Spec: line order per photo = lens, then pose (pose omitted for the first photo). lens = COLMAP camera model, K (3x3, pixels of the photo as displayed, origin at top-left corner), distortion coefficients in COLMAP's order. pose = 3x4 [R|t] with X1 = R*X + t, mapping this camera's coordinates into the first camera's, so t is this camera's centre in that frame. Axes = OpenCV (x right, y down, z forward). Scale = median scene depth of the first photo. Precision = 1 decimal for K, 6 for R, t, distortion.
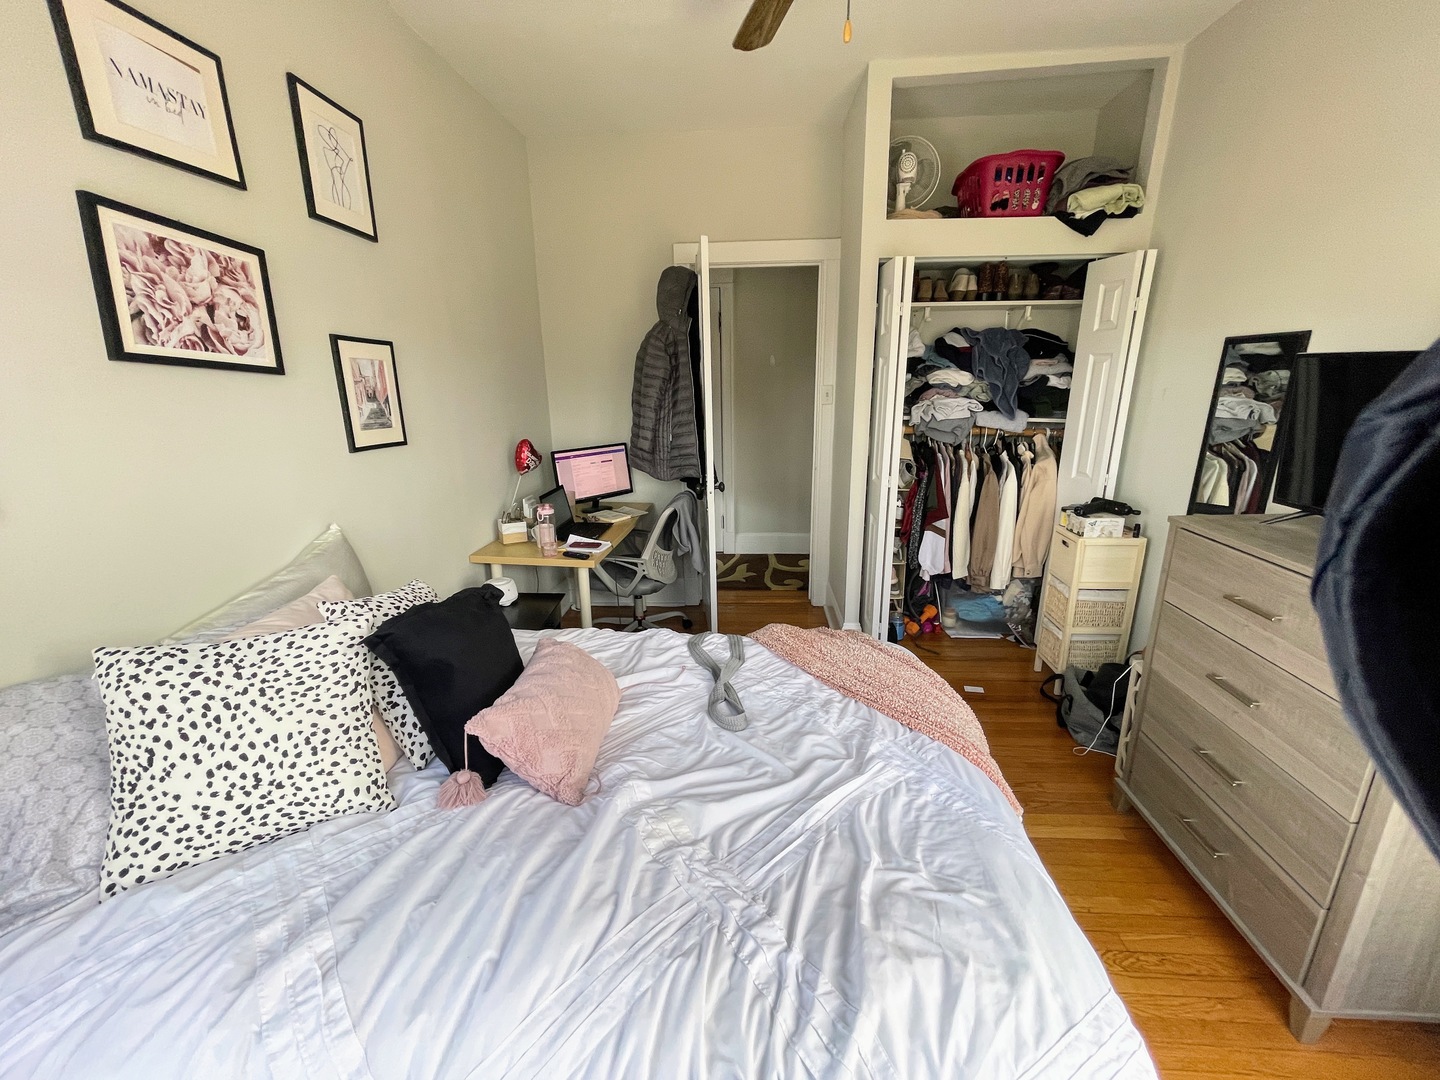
lens RADIAL K [[580.5, 0, 720.0], [0, 580.5, 540.0], [0, 0, 1]] dist [-0.002950, 0.000278]
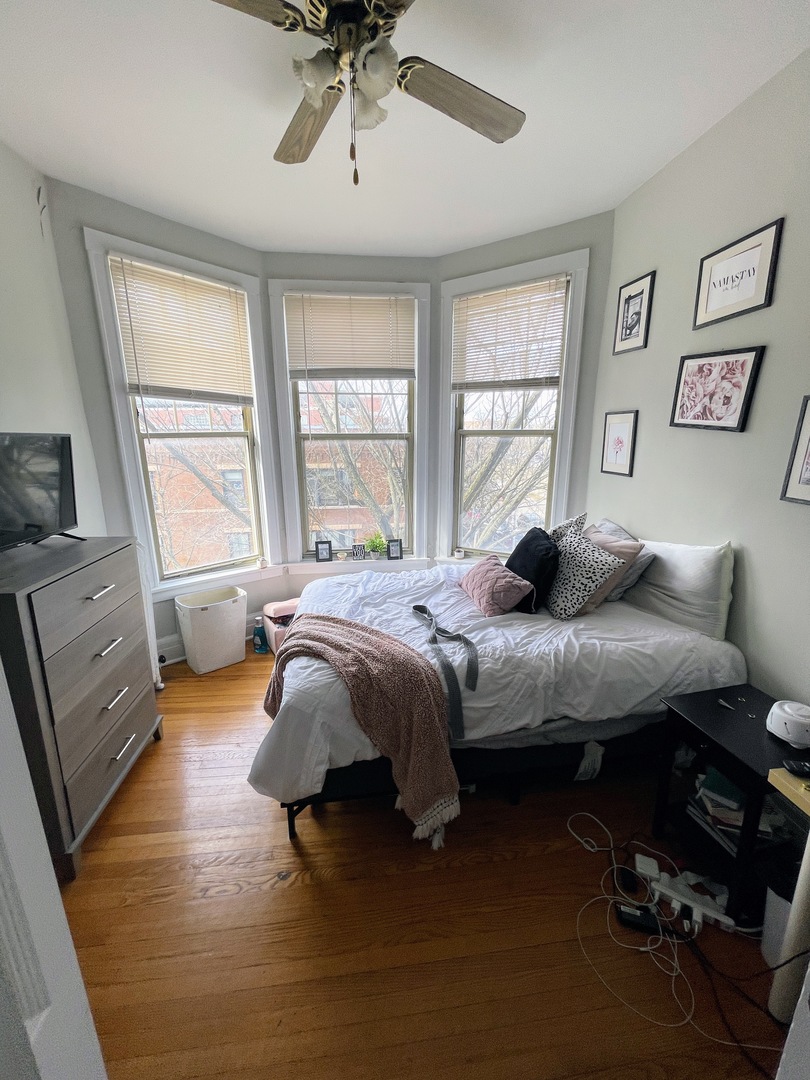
lens RADIAL K [[435.3, 0, 405.0], [0, 435.3, 540.0], [0, 0, 1]] dist [-0.002950, 0.000278]
pose [[-0.976139, 0.064397, -0.207379, 0.354196], [-0.045852, 0.872354, 0.486719, -0.621629], [0.212251, 0.484614, -0.848586, 2.155107]]
